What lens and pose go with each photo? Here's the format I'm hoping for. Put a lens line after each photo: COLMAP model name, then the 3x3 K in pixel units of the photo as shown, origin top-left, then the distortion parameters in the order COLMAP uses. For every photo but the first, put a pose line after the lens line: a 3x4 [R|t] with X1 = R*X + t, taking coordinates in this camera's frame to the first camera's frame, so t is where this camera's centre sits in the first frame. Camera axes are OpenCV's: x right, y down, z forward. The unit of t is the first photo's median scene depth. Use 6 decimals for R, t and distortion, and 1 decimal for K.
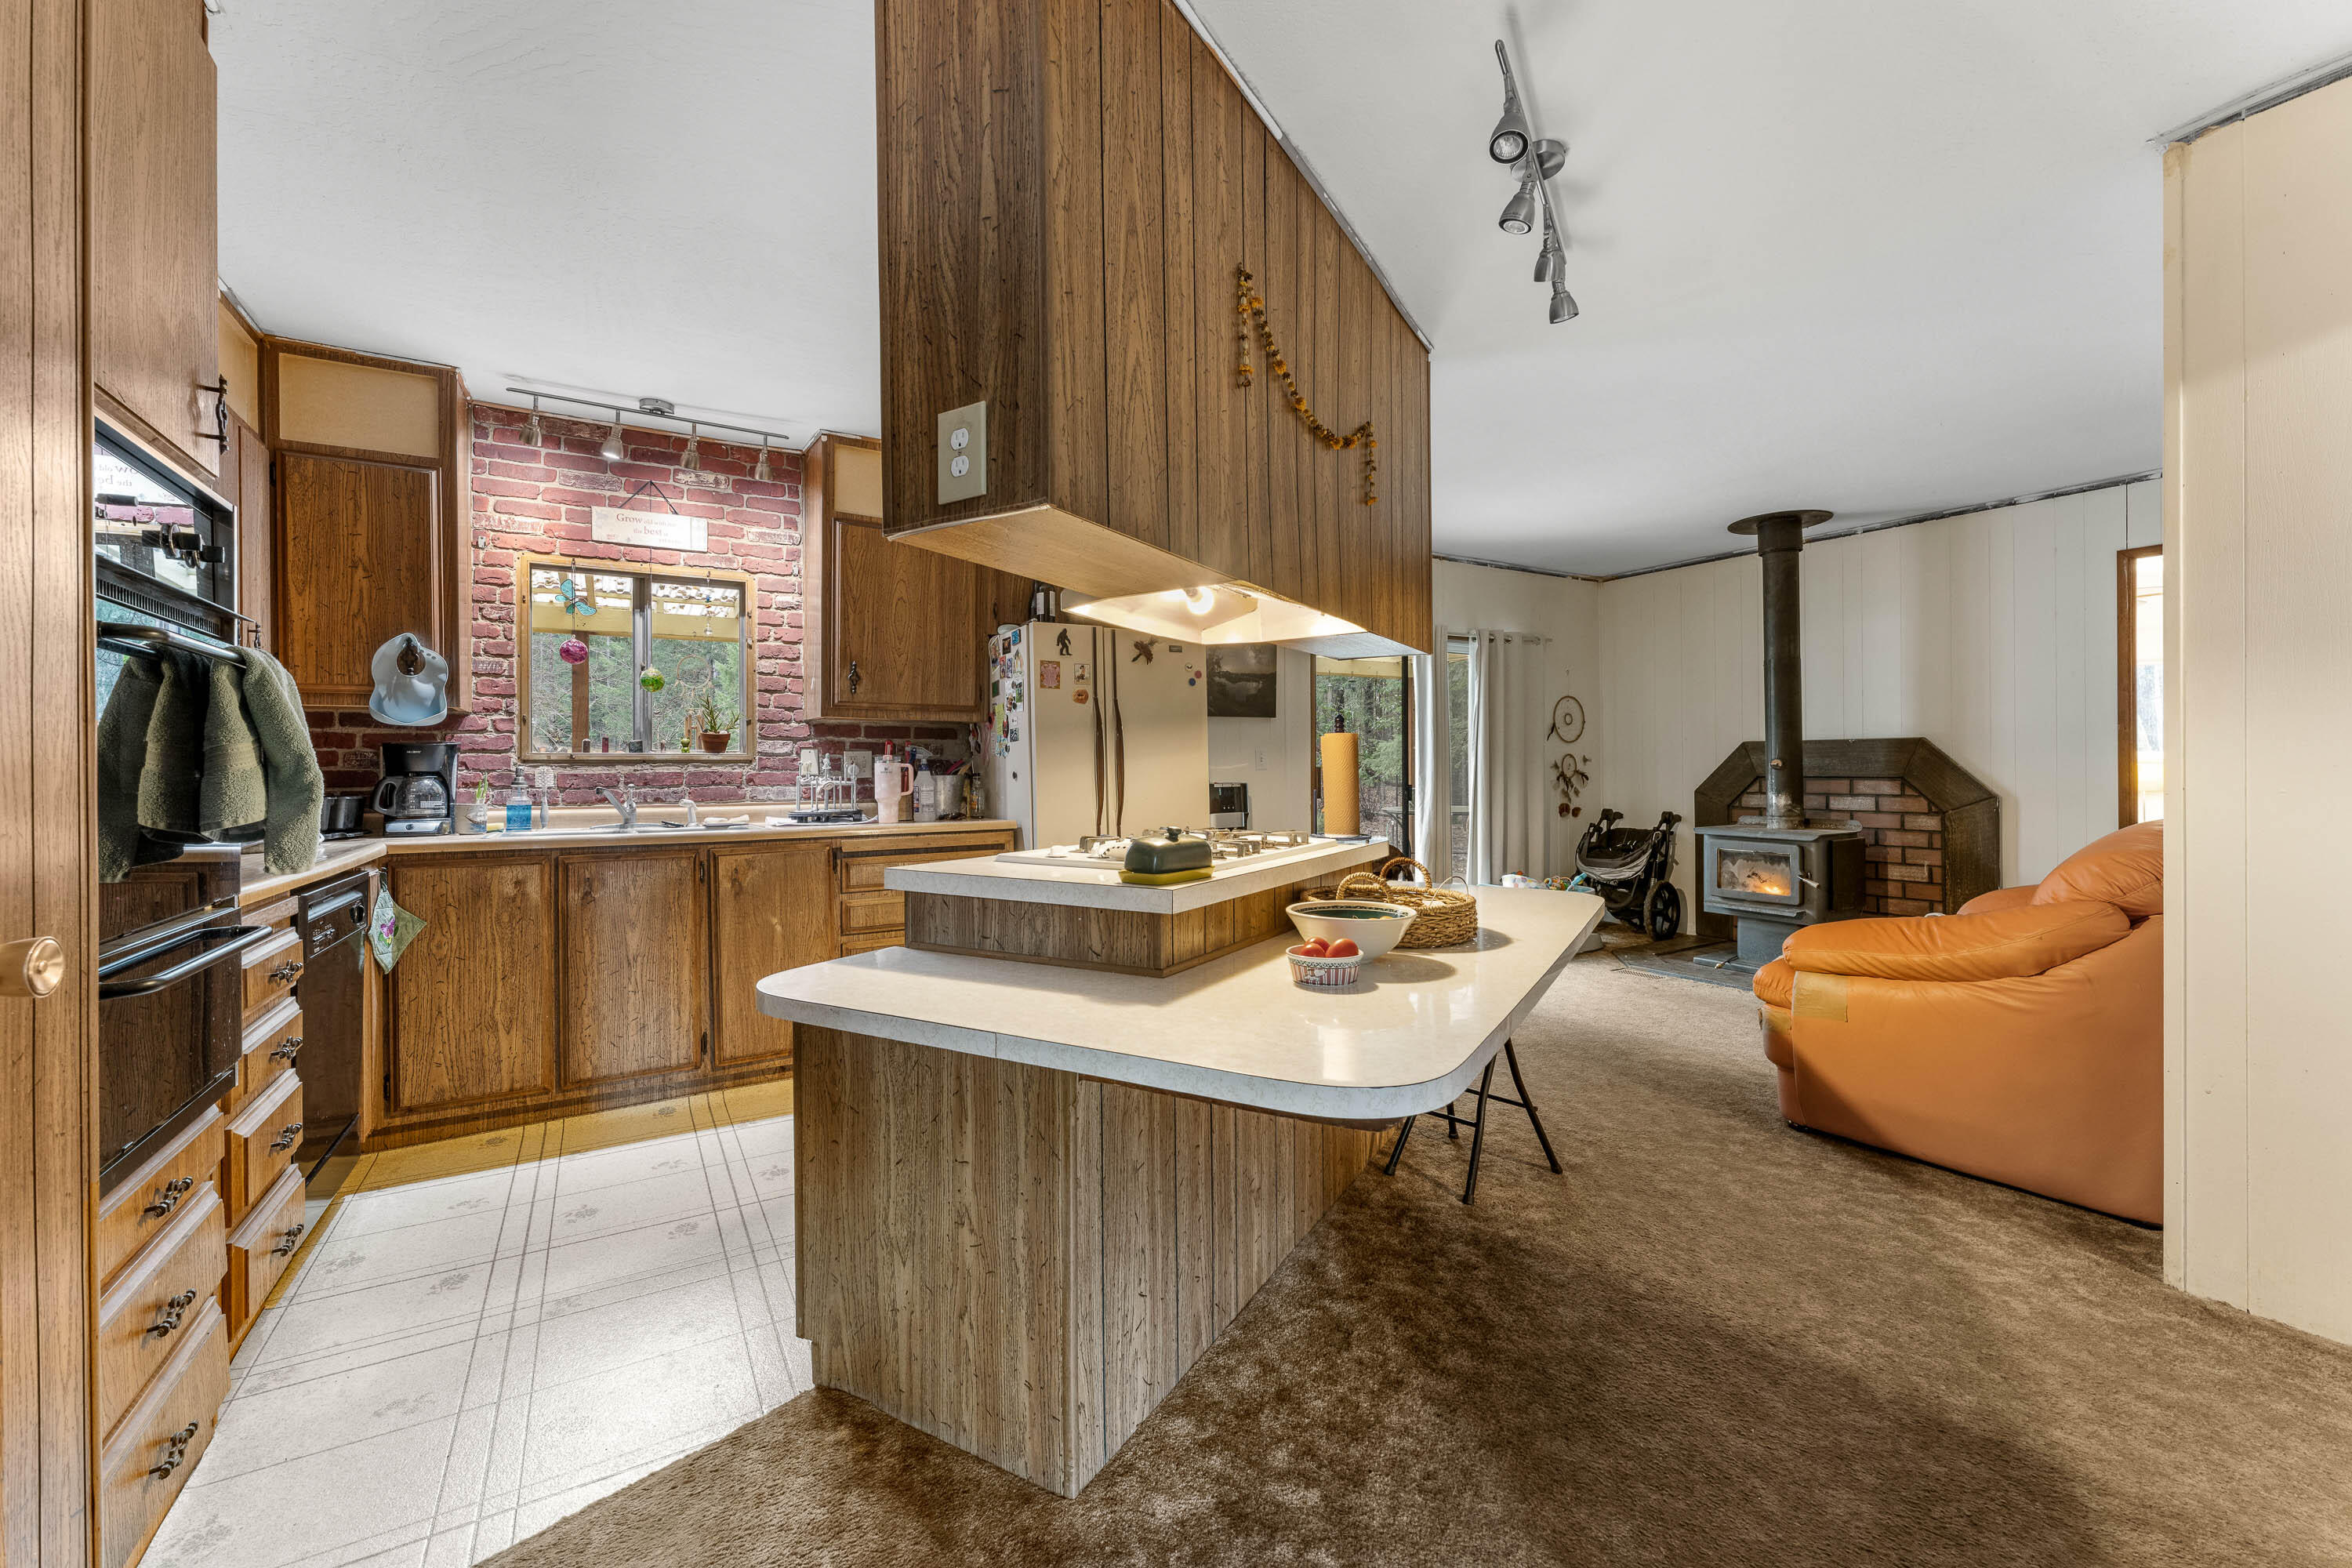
lens RADIAL K [[939.8, 0, 1177.4], [0, 939.8, 773.8], [0, 0, 1]] dist [-0.000495, 0.000056]
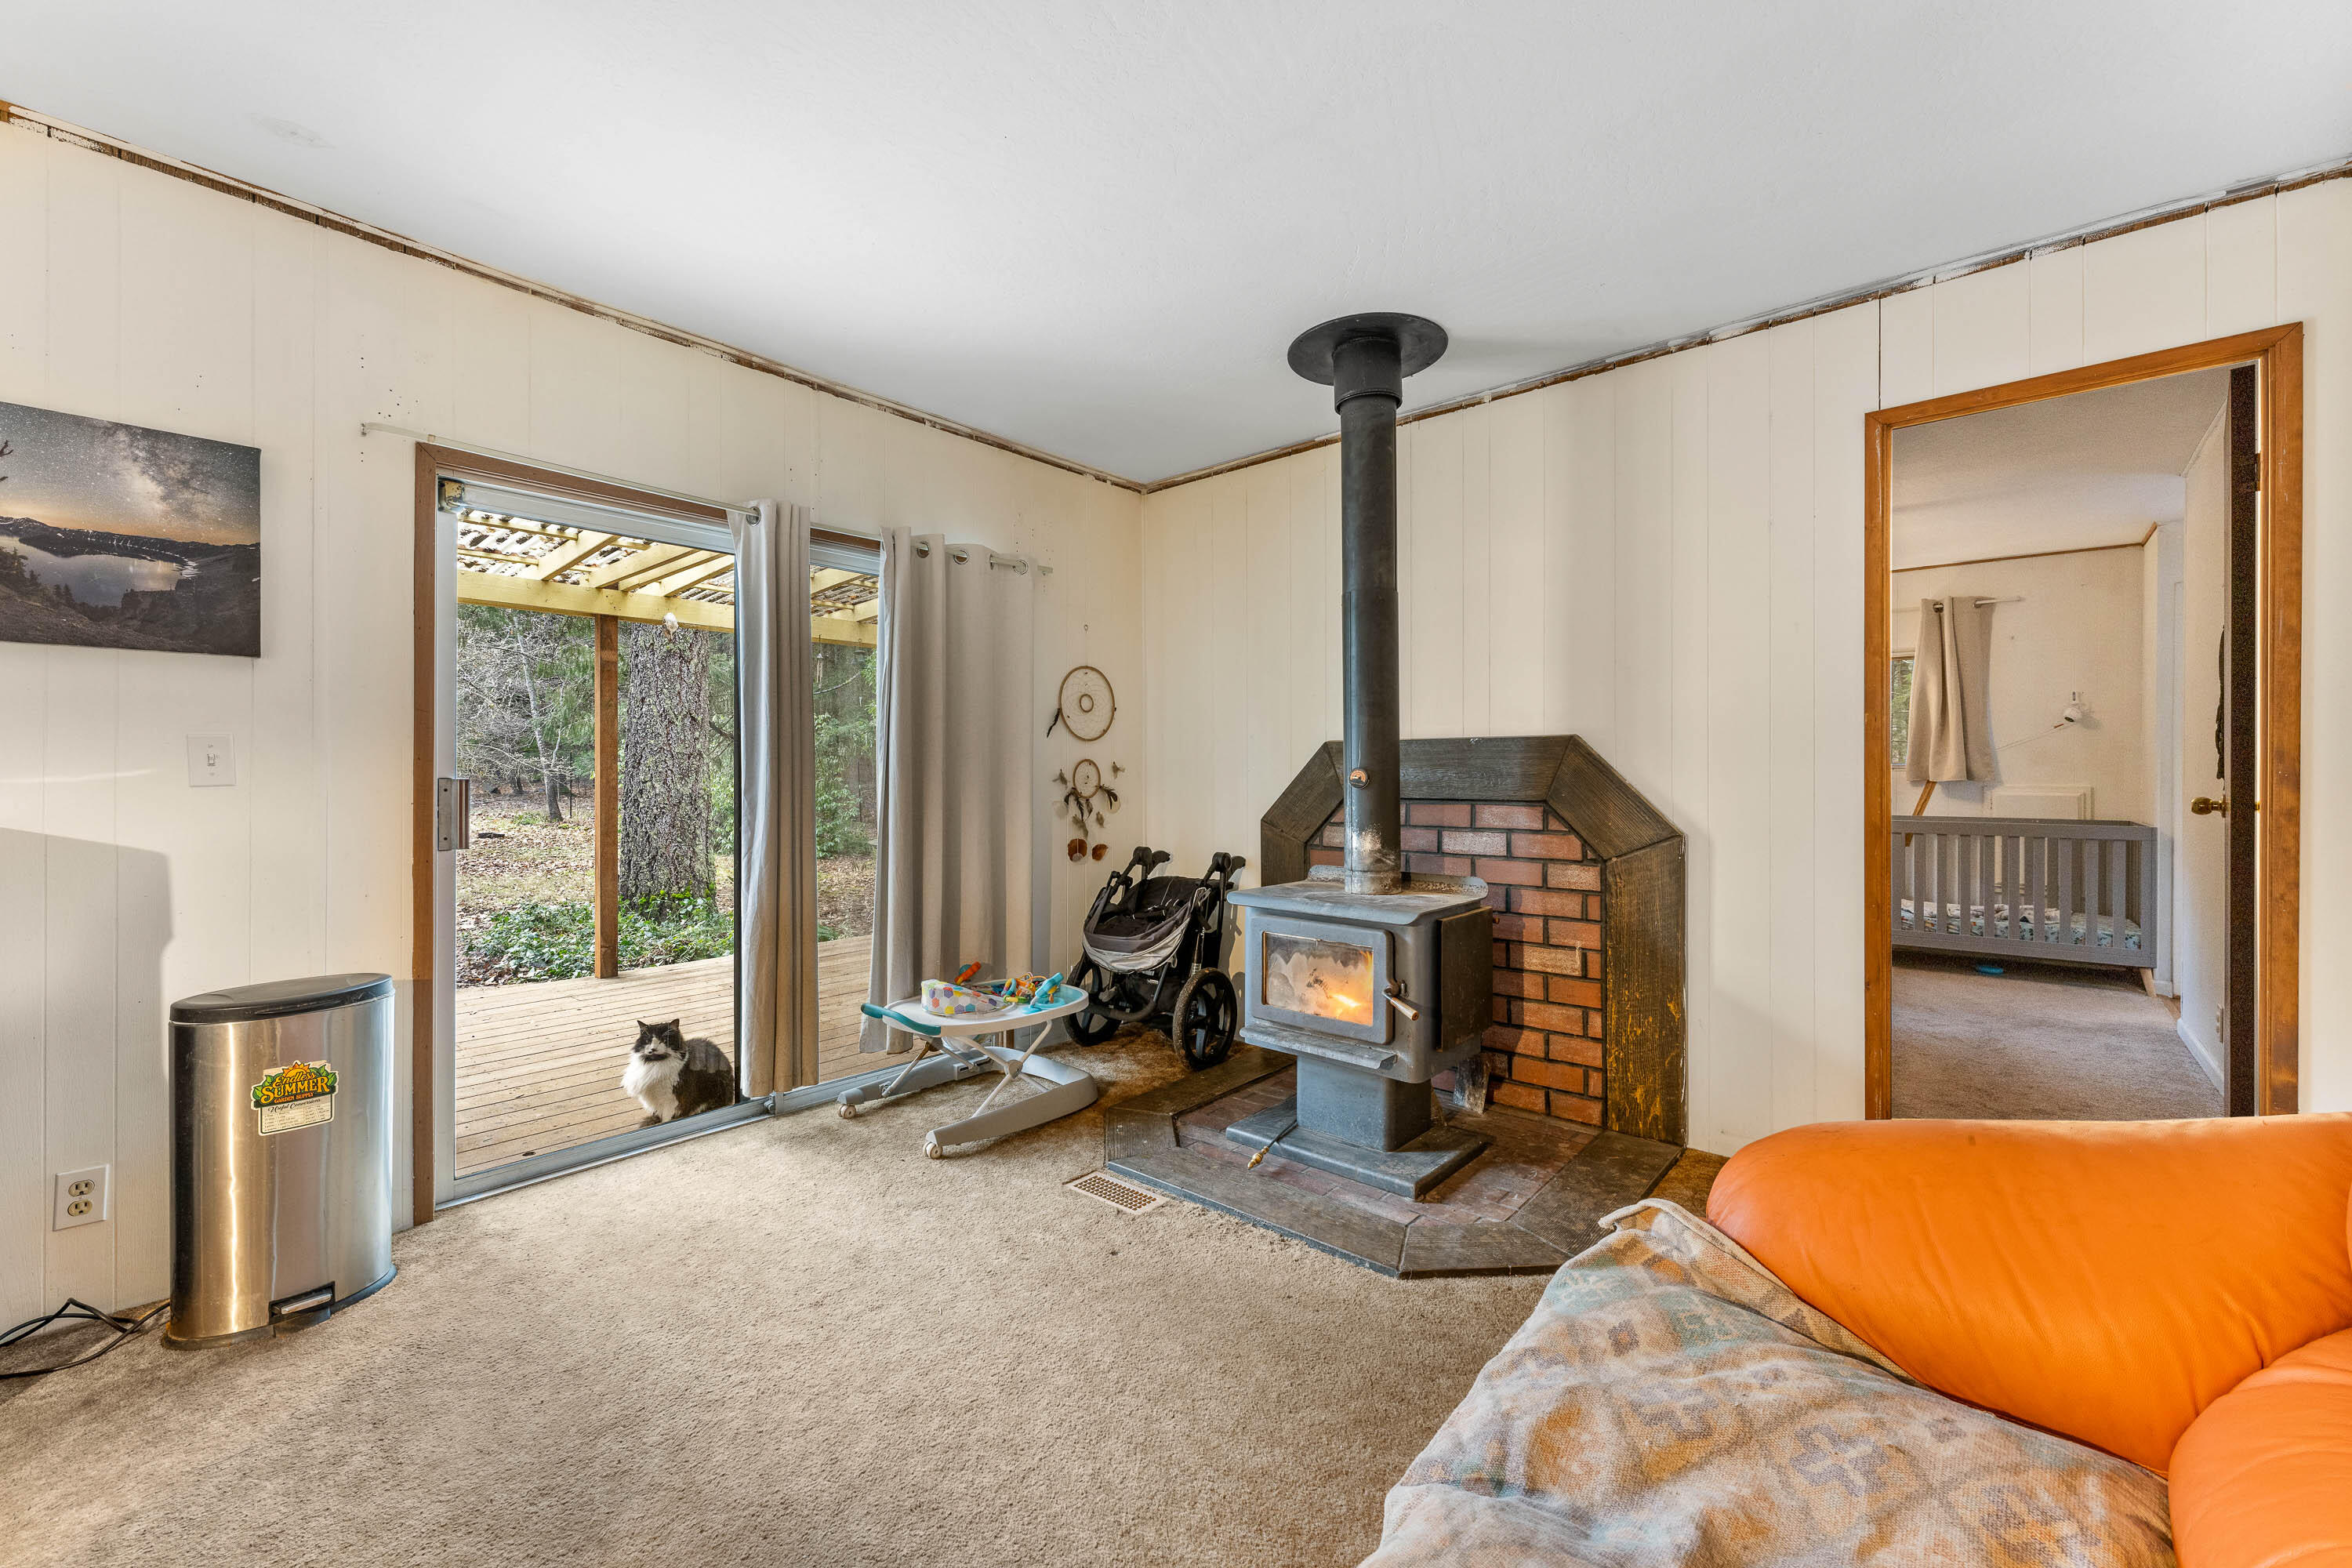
lens RADIAL K [[939.8, 0, 1172.4], [0, 939.8, 788.4], [0, 0, 1]] dist [-0.000495, 0.000056]
pose [[0.952450, 0.001477, 0.304693, 0.358063], [-0.003232, 0.999981, 0.005255, -0.006722], [-0.304679, -0.005989, 0.952436, 0.495660]]
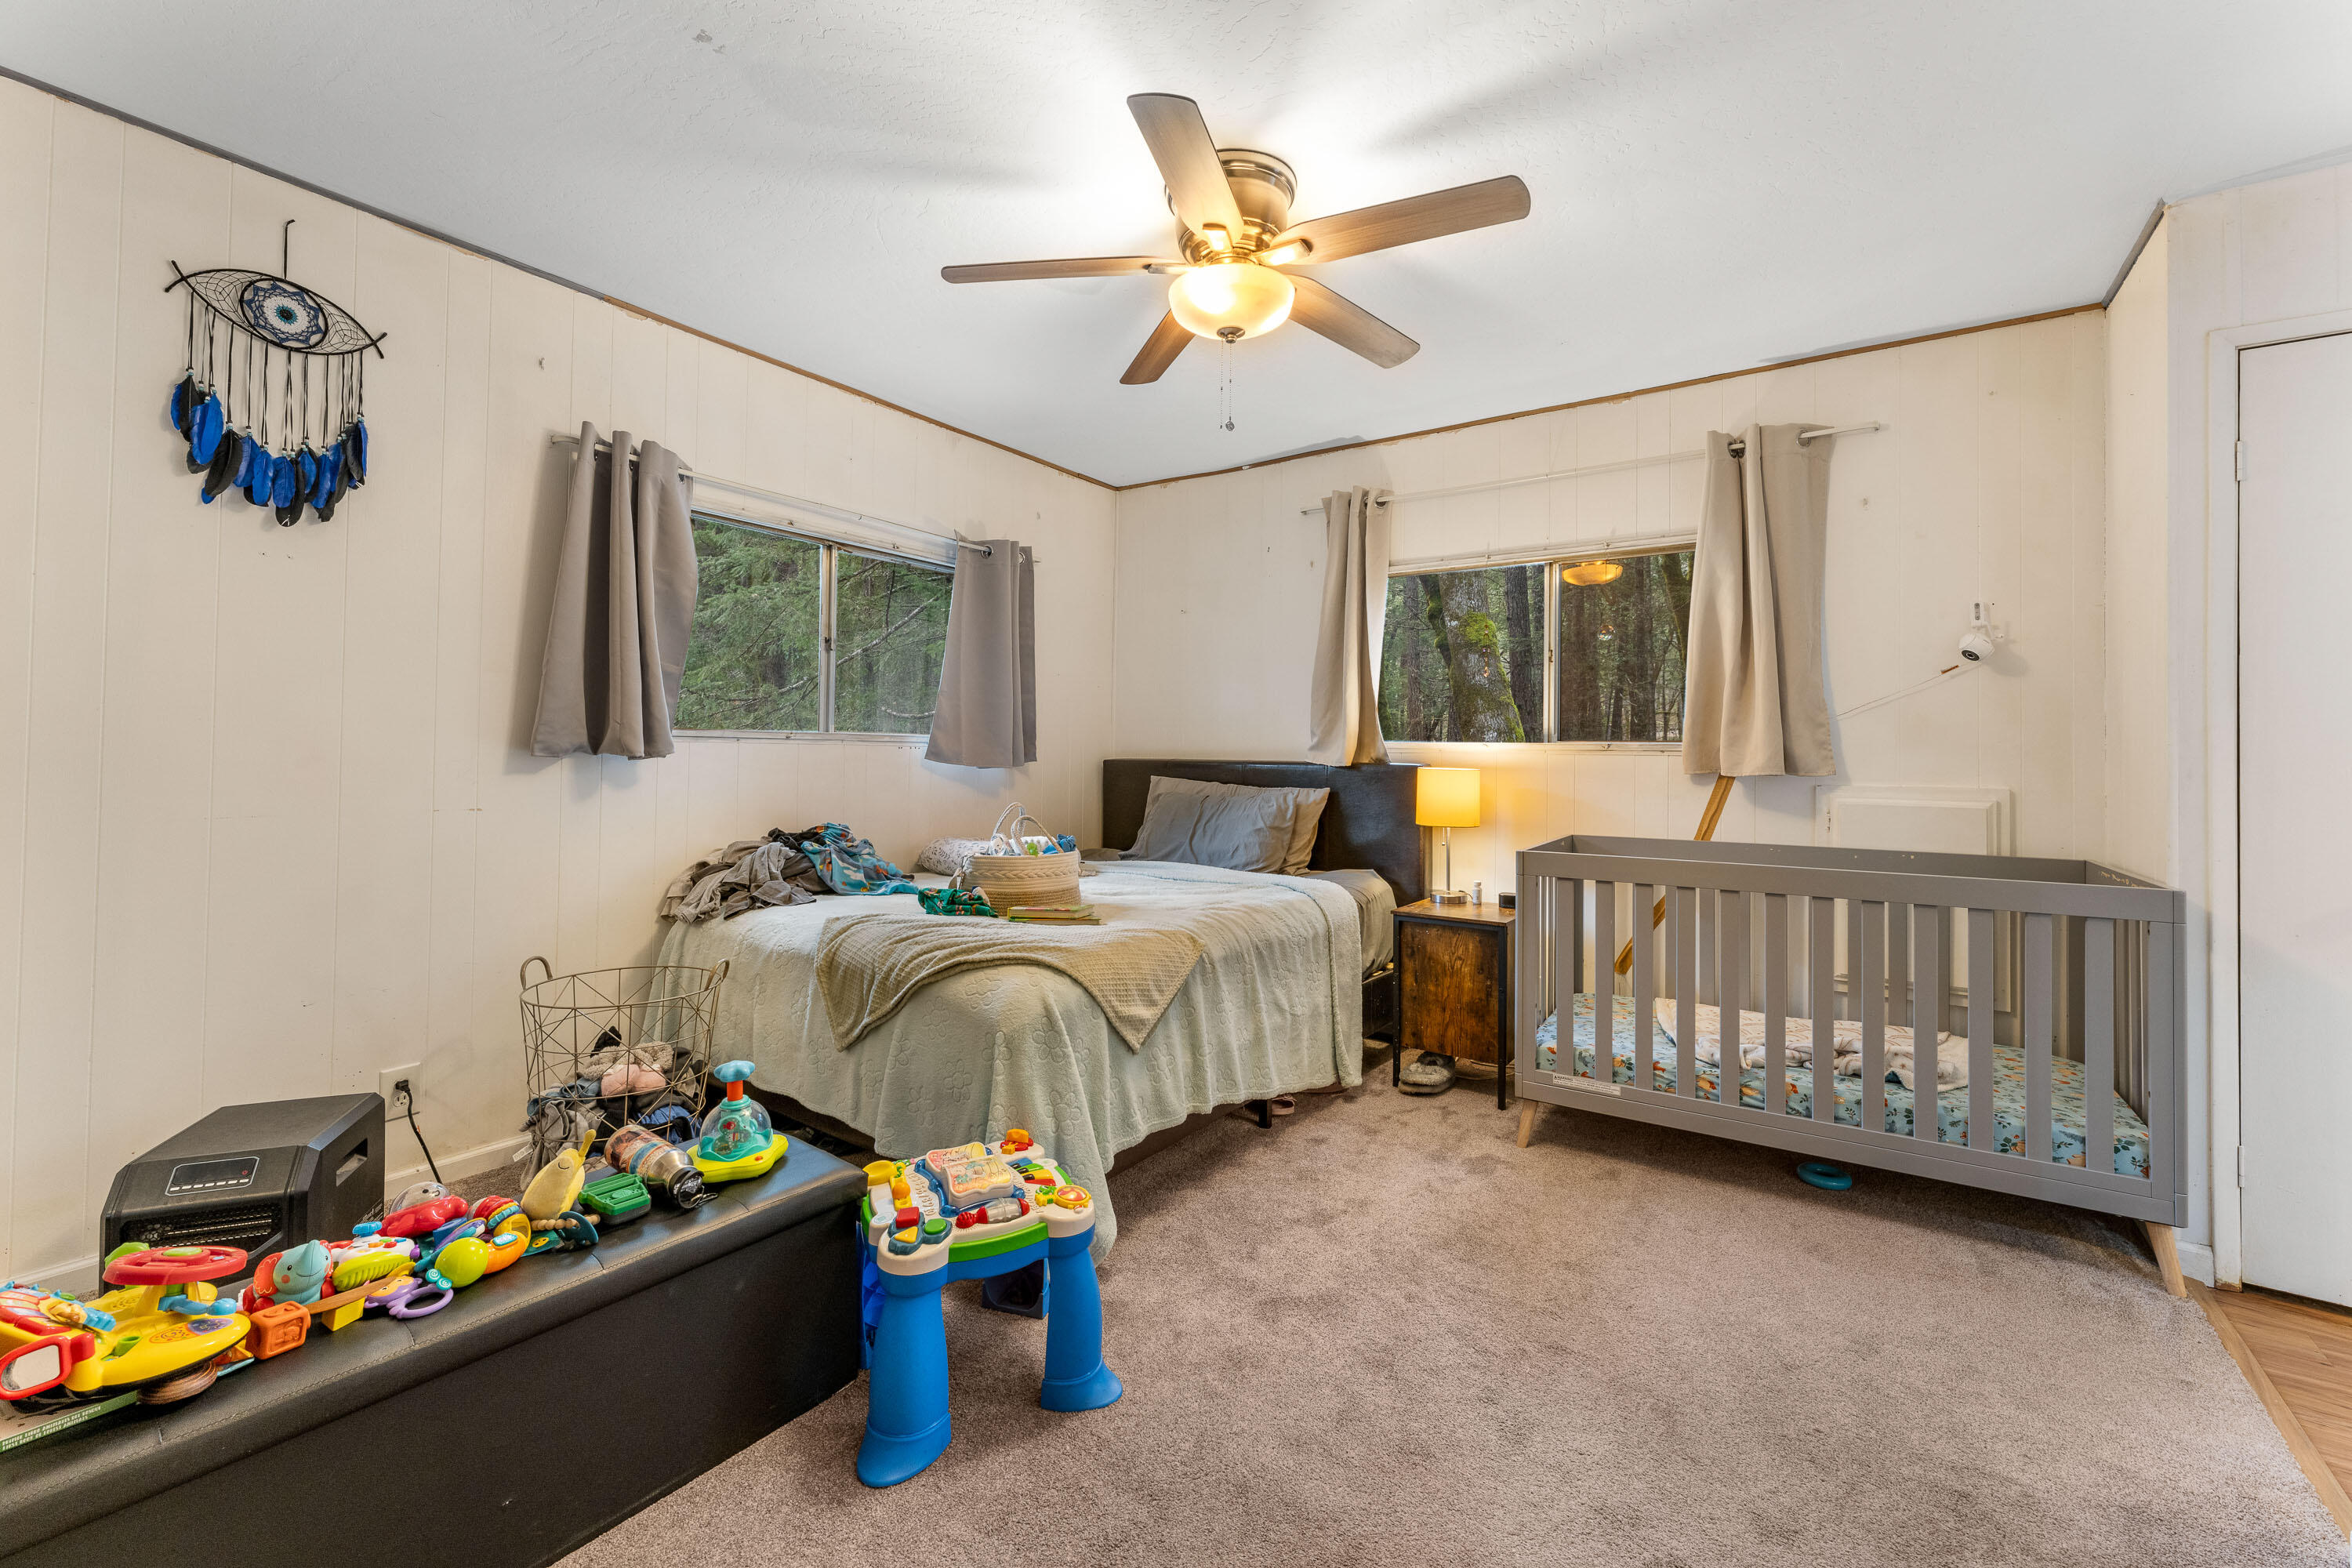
lens RADIAL K [[939.8, 0, 1183.7], [0, 939.8, 764.1], [0, 0, 1]] dist [-0.000495, 0.000056]
pose [[0.913854, 0.016295, 0.405715, 0.635103], [-0.012566, 0.999851, -0.011853, -0.007408], [-0.405848, 0.005734, 0.913923, 0.661015]]
